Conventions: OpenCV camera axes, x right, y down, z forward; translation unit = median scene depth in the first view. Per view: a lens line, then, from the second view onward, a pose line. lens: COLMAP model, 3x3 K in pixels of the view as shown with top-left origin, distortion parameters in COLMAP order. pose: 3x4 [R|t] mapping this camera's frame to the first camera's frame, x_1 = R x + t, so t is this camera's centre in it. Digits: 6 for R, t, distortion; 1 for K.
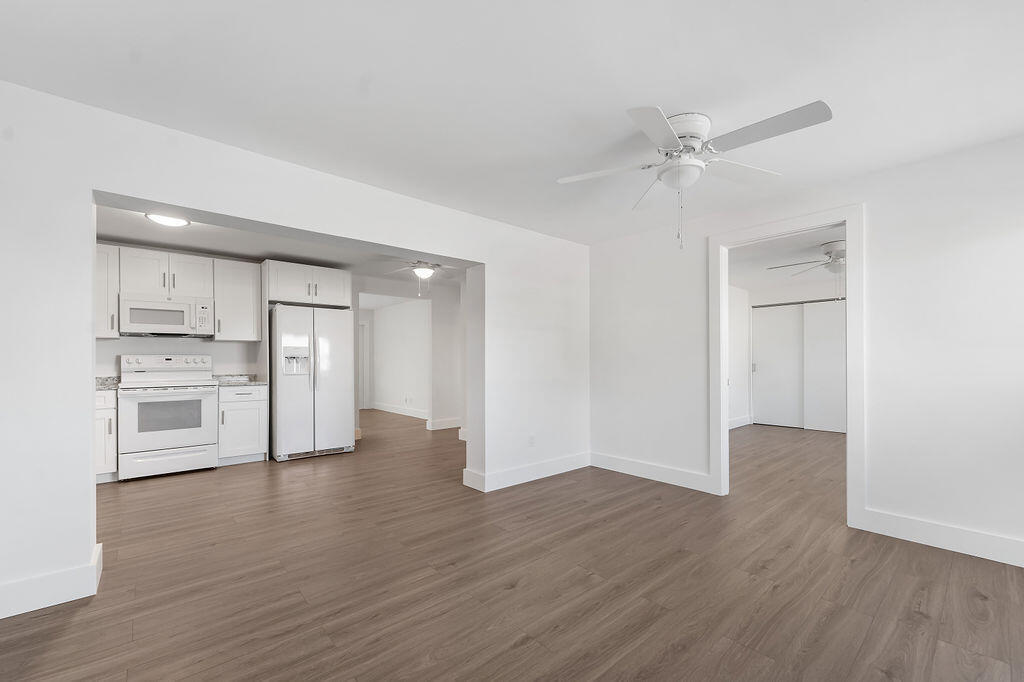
lens RADIAL K [[440.3, 0, 530.2], [0, 440.3, 362.8], [0, 0, 1]] dist [-0.002235, -0.000371]
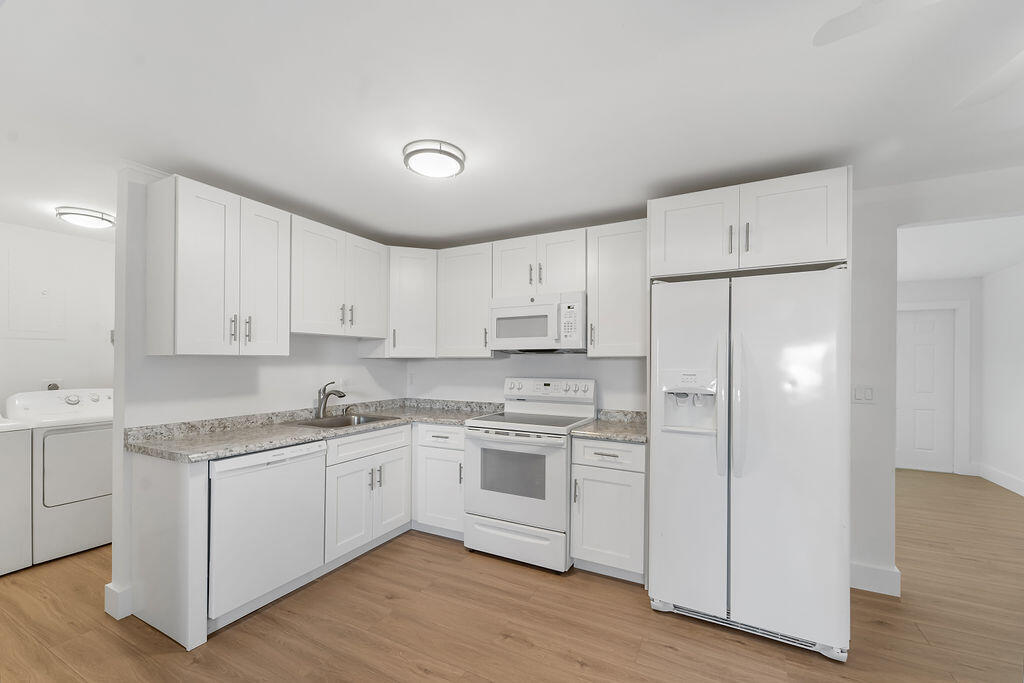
lens RADIAL K [[426.9, 0, 510.4], [0, 426.9, 350.1], [0, 0, 1]] dist [0.000392, 0.000076]
pose [[0.320771, -0.017794, -0.946989, -0.184183], [-0.003500, 0.999794, -0.019971, -0.050549], [0.947150, 0.009721, 0.320643, 0.729708]]
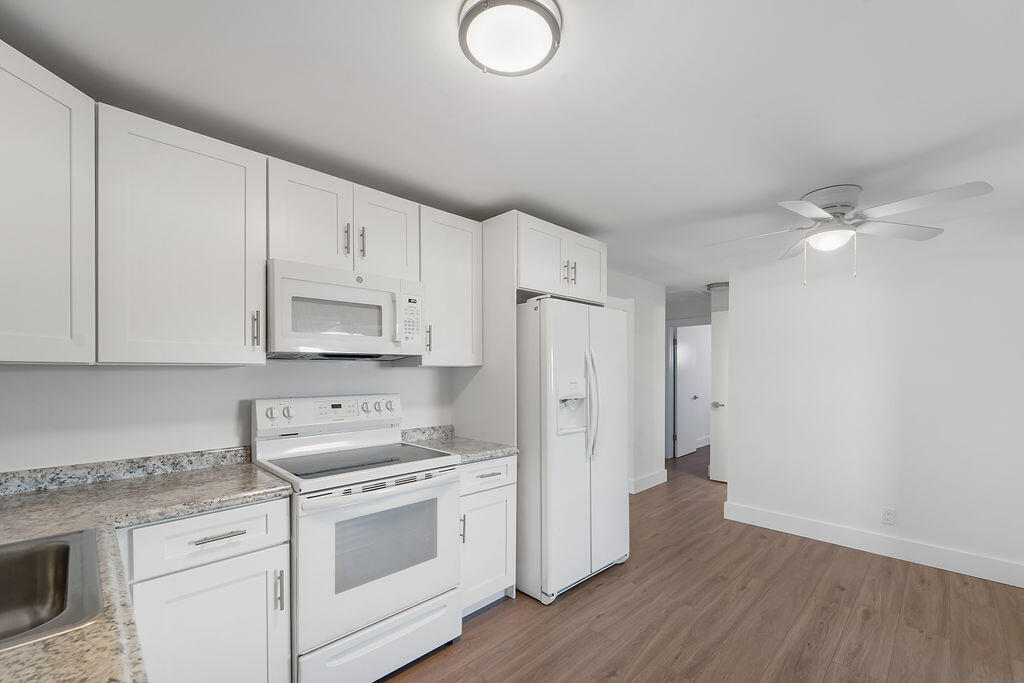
lens RADIAL K [[443.8, 0, 497.3], [0, 443.8, 368.6], [0, 0, 1]] dist [0.001686, 0.000283]
pose [[0.999103, 0.009067, 0.041372, -0.676337], [-0.009047, 0.999959, -0.000677, -0.050847], [-0.041377, 0.000302, 0.999144, 0.511095]]
